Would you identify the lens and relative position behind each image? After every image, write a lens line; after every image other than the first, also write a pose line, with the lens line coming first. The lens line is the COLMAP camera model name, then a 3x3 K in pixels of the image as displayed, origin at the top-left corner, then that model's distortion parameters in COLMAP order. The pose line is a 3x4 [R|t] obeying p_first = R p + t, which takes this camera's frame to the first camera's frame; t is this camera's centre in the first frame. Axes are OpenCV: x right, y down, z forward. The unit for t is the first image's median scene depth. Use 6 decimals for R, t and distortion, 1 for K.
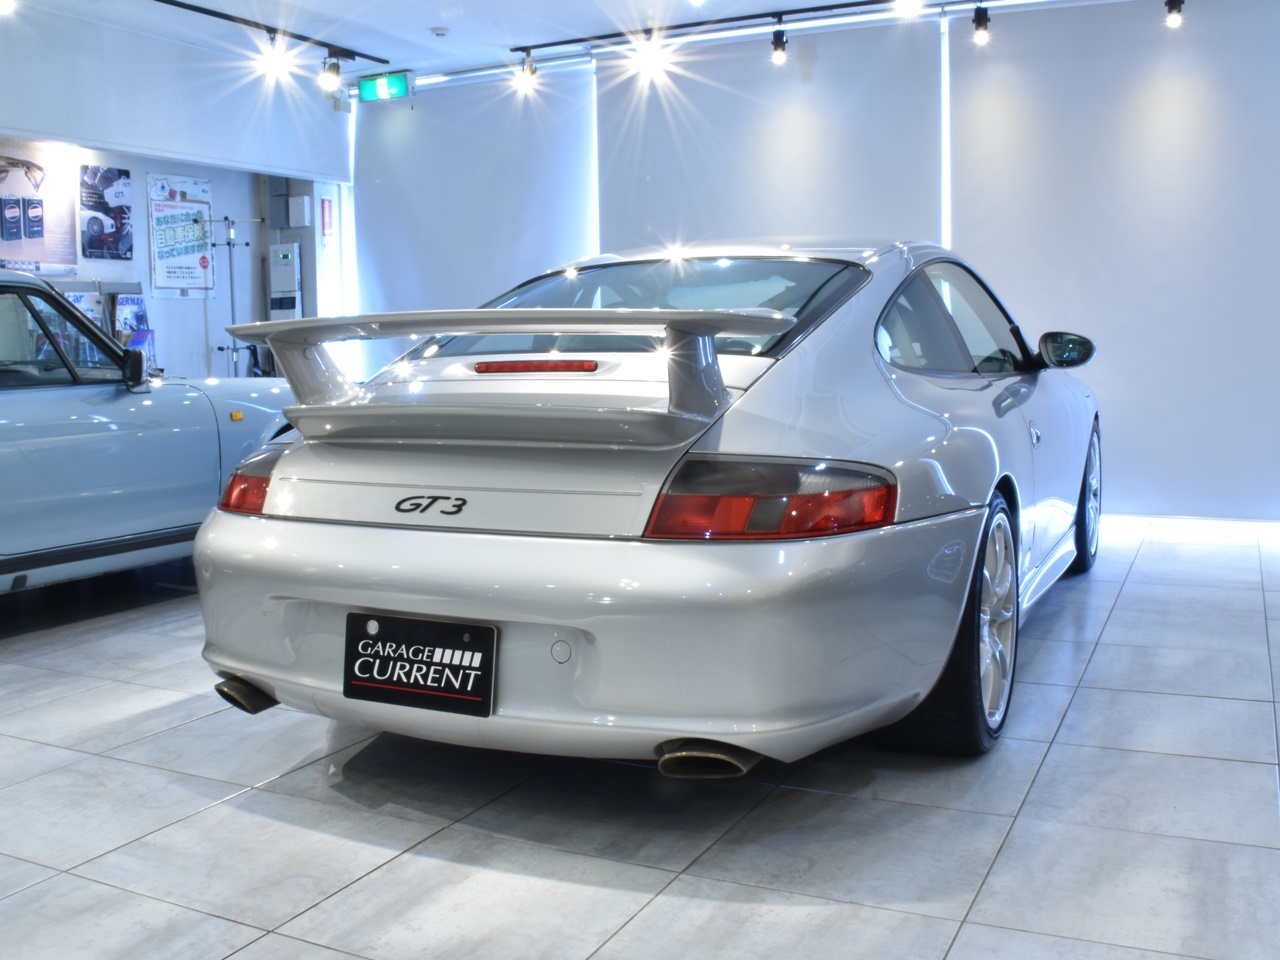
lens RADIAL K [[1270.4, 0, 645.4], [0, 1270.4, 477.6], [0, 0, 1]] dist [-0.107875, 0.000000]
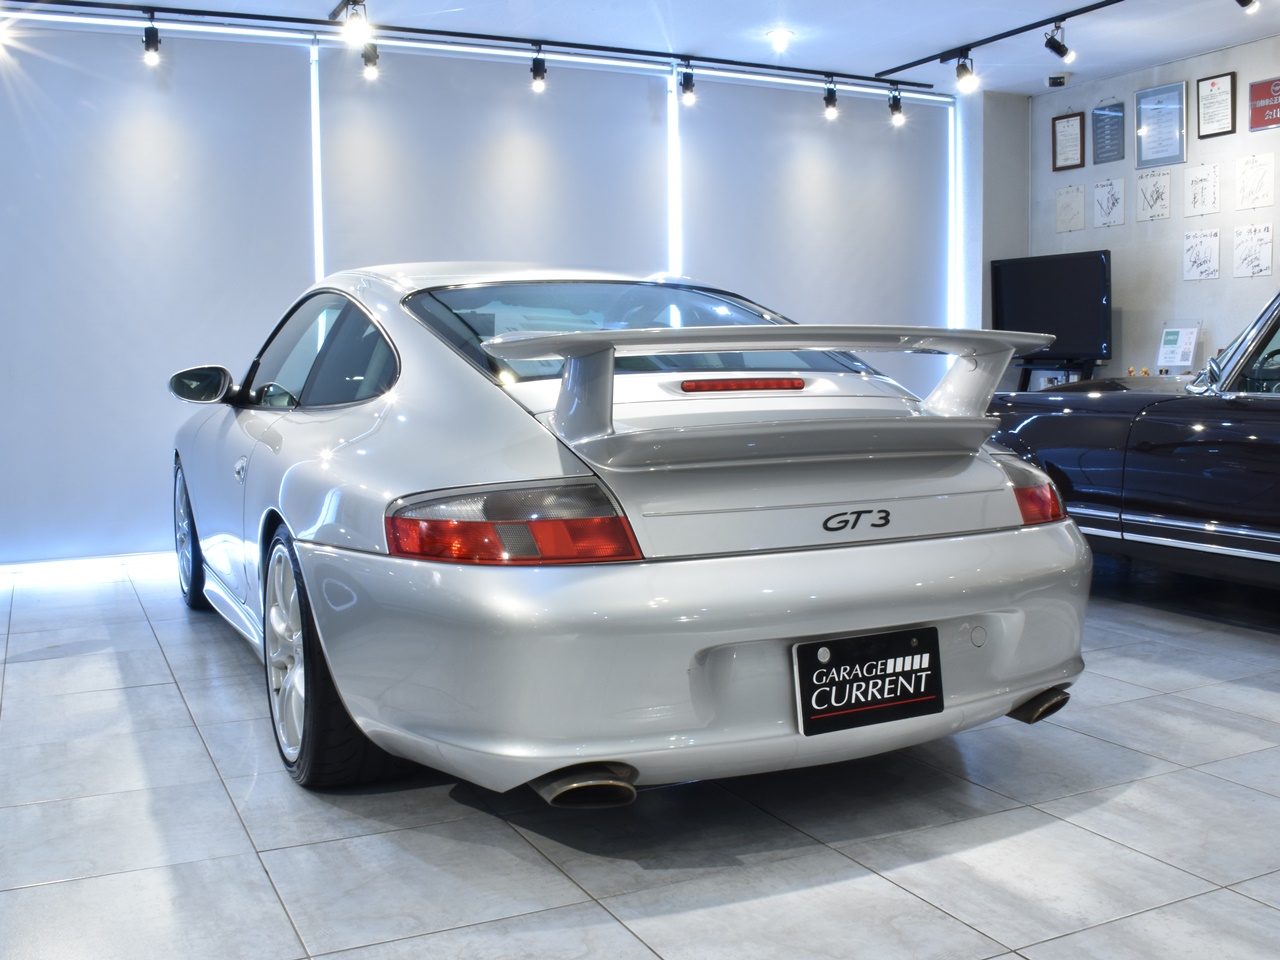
lens RADIAL K [[1270.4, 0, 646.9], [0, 1270.4, 490.5], [0, 0, 1]] dist [-0.107875, 0.000000]
pose [[0.607660, -0.070904, 0.791026, -1.207301], [0.087199, 0.995942, 0.022286, -0.043654], [-0.789396, 0.055435, 0.611376, 0.596807]]
